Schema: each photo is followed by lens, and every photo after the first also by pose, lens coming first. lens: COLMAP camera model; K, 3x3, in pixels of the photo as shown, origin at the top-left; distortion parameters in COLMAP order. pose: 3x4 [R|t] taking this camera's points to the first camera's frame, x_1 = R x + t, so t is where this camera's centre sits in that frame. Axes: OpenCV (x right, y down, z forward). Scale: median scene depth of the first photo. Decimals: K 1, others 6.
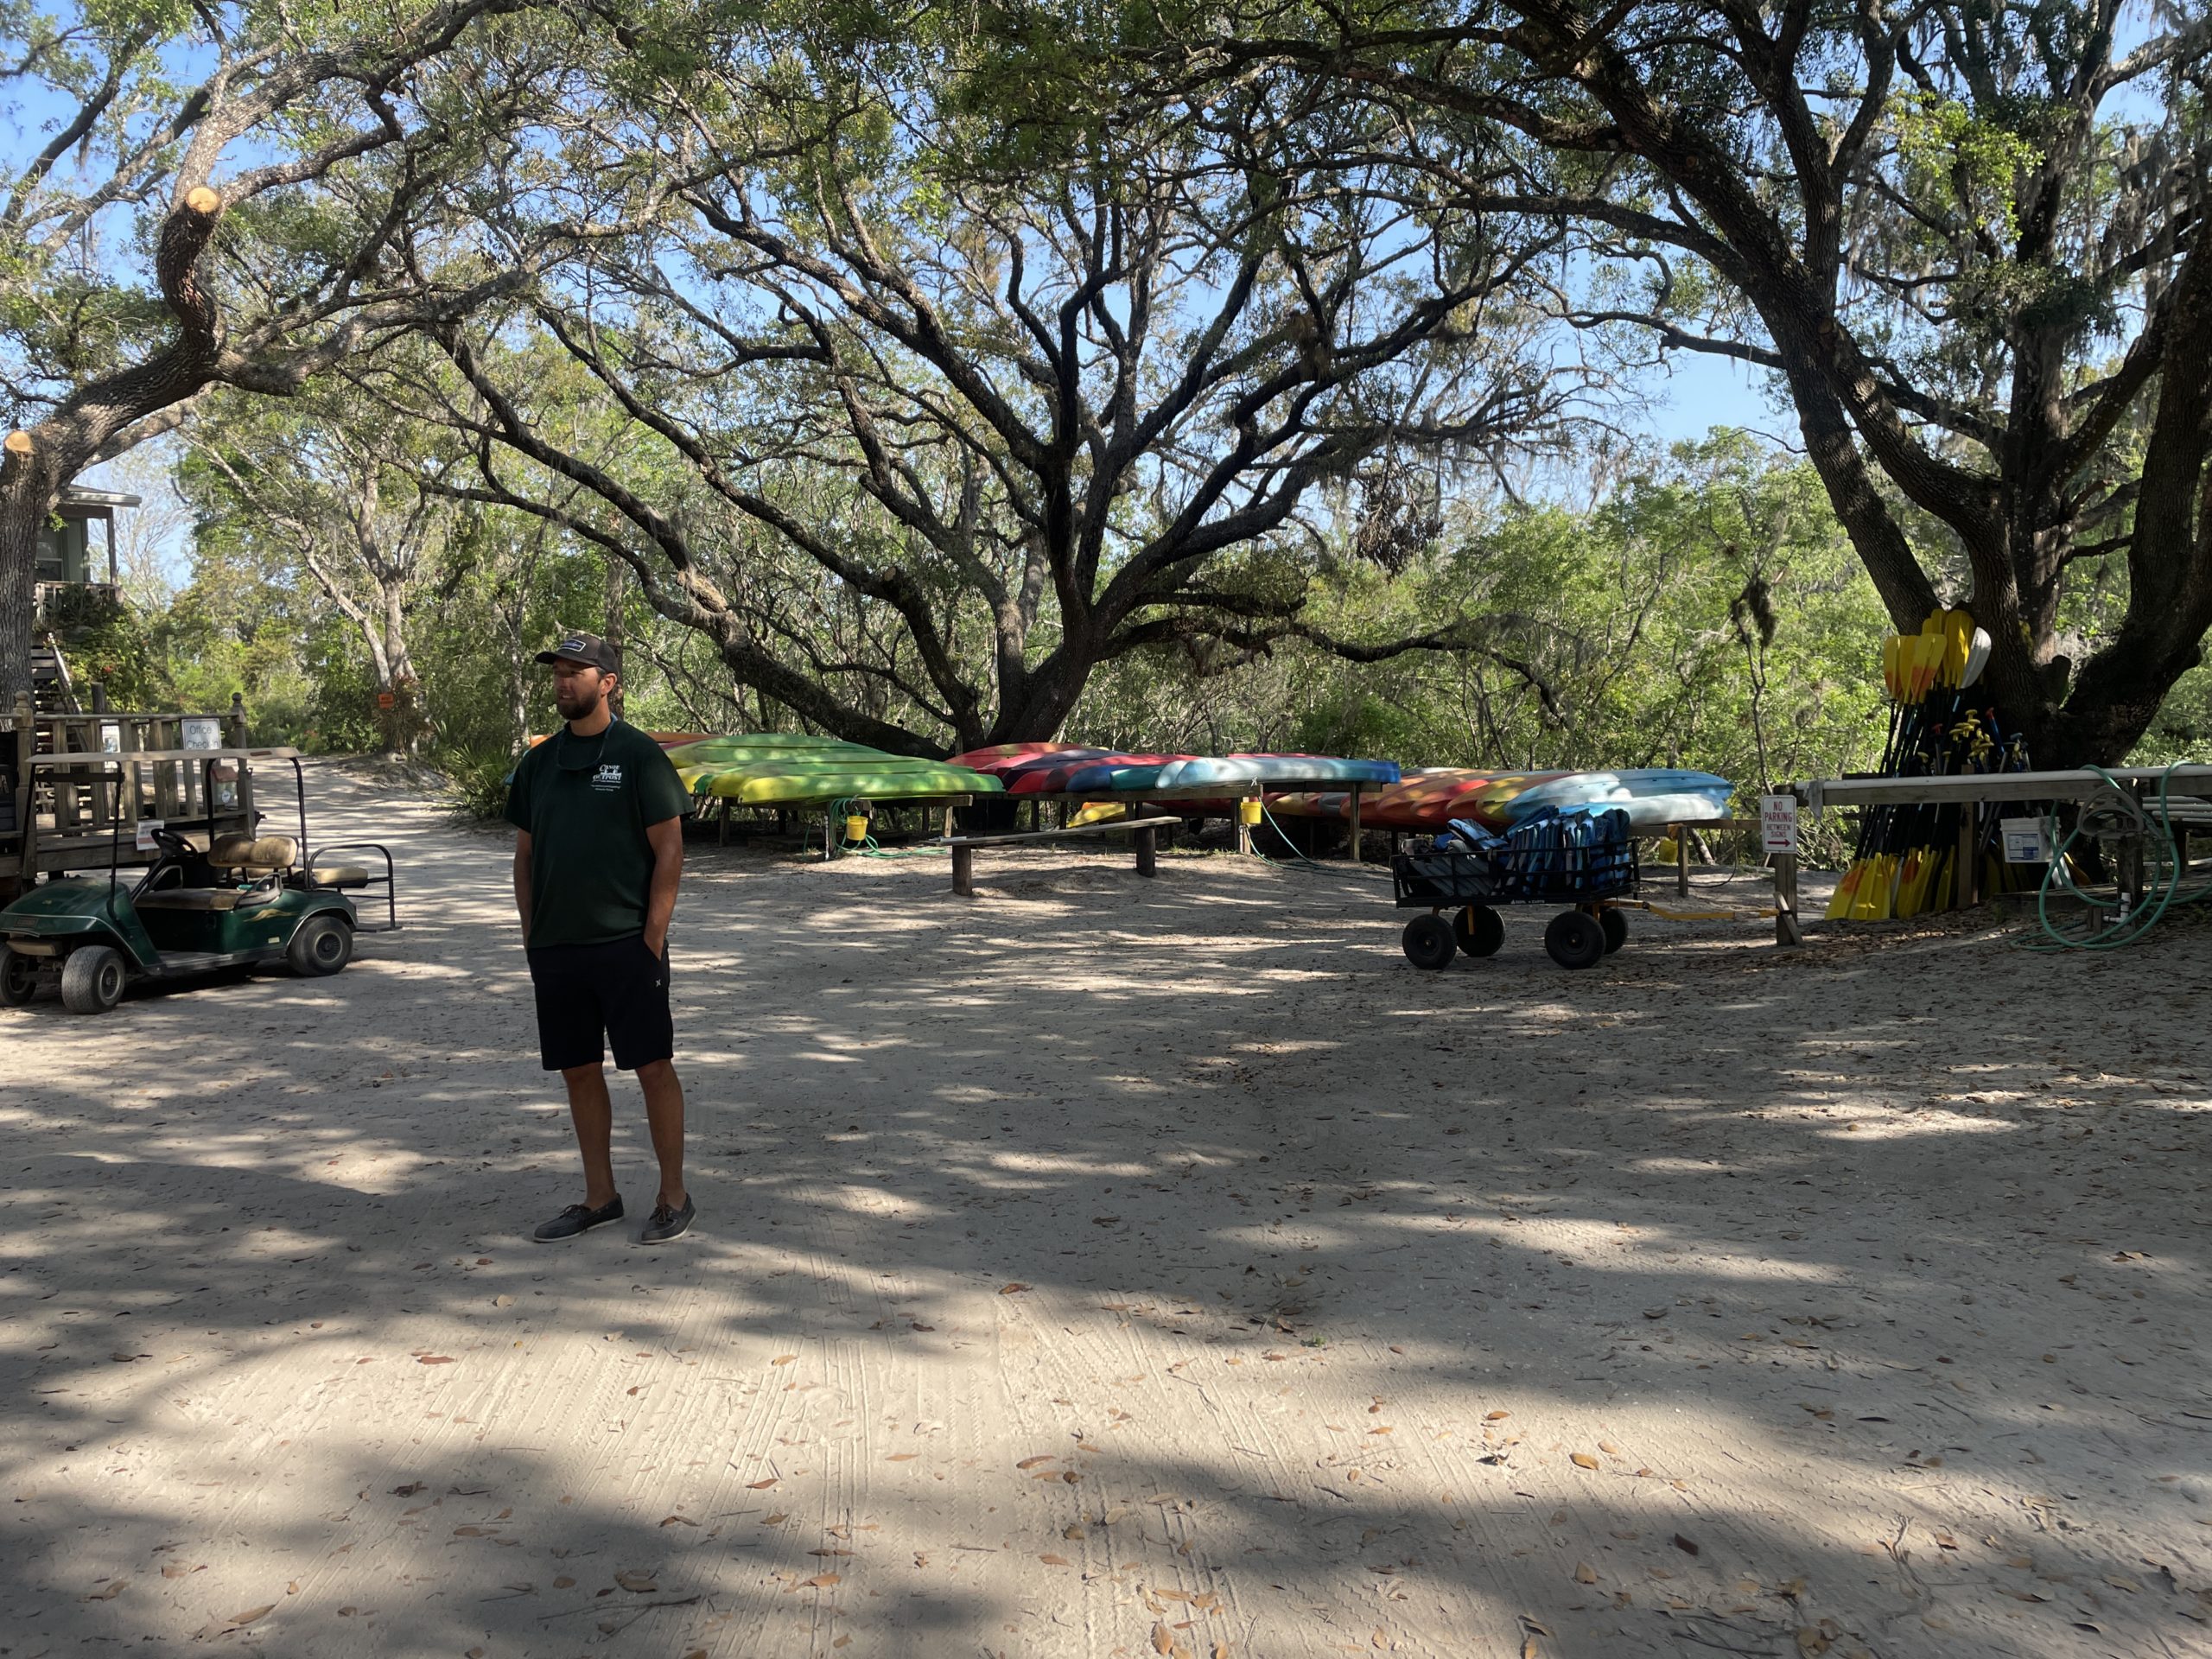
lens RADIAL K [[1660.4, 0, 1112.2], [0, 1660.4, 826.4], [0, 0, 1]] dist [0.011620, 0.007699]
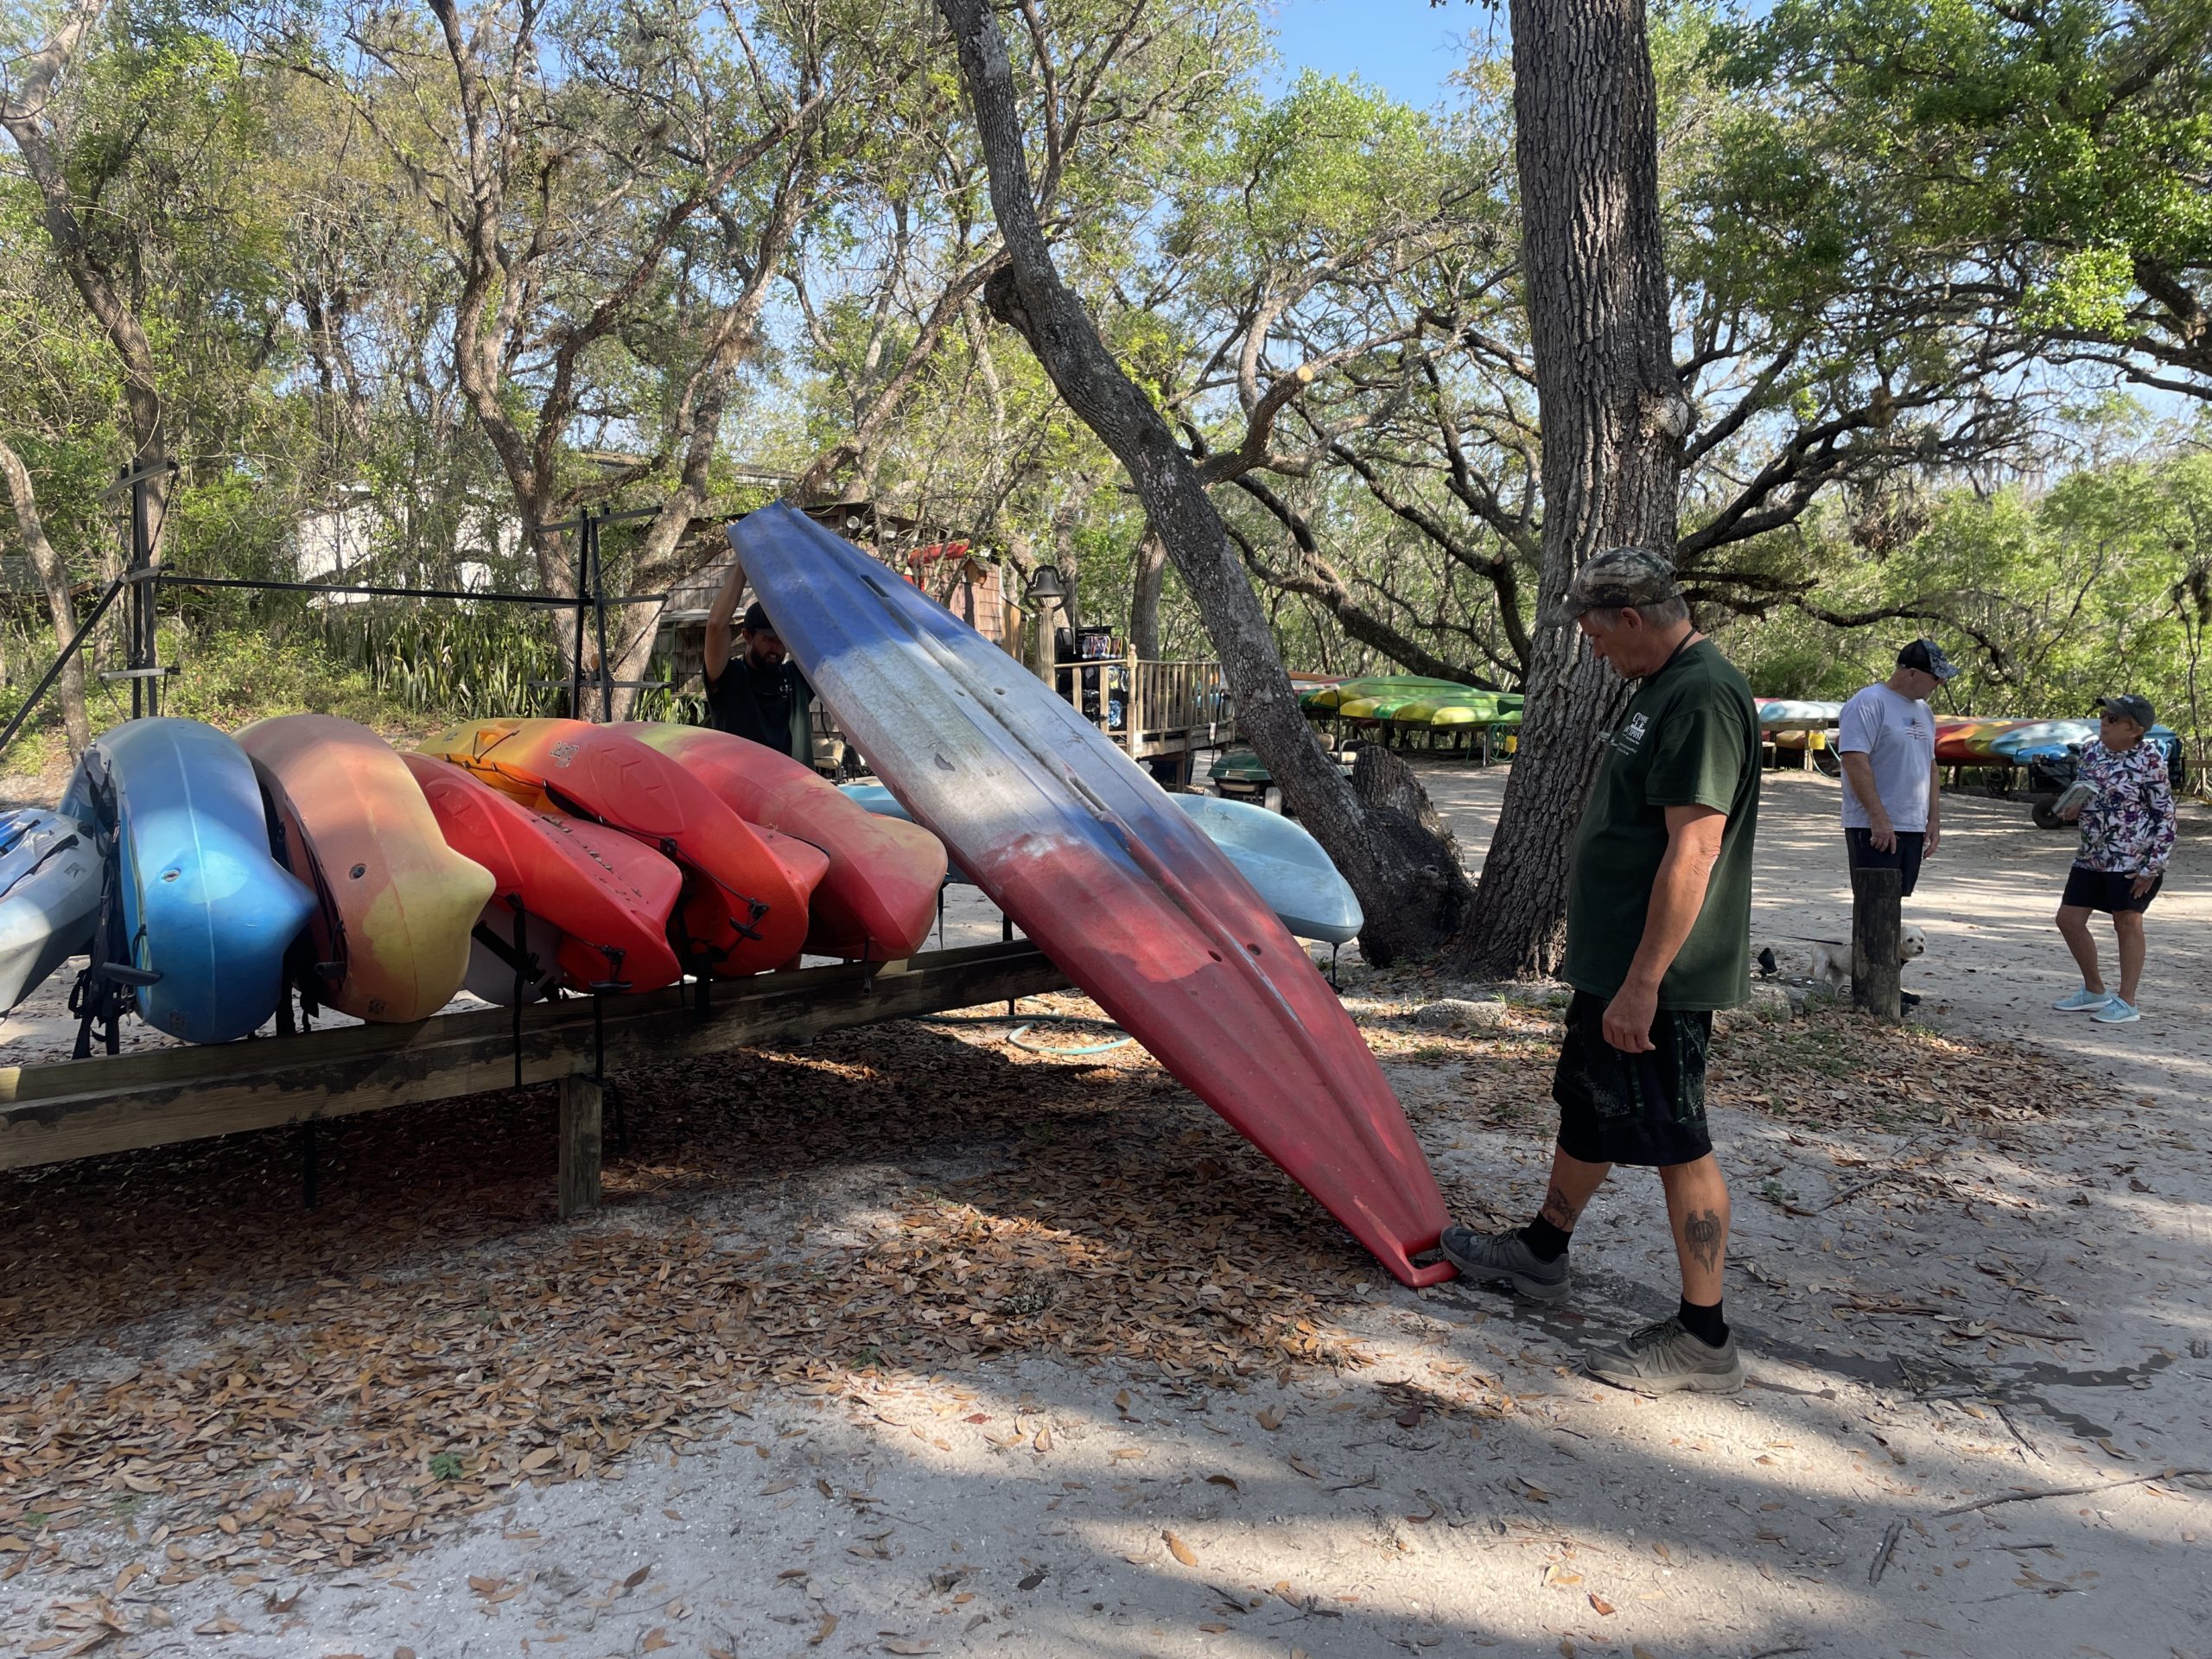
lens RADIAL K [[1660.4, 0, 1098.7], [0, 1660.4, 829.4], [0, 0, 1]] dist [0.011620, 0.007699]
pose [[0.986041, 0.038669, -0.161953, -0.197860], [-0.032296, 0.998604, 0.041803, 0.019227], [0.163343, -0.035989, 0.985913, -0.347121]]
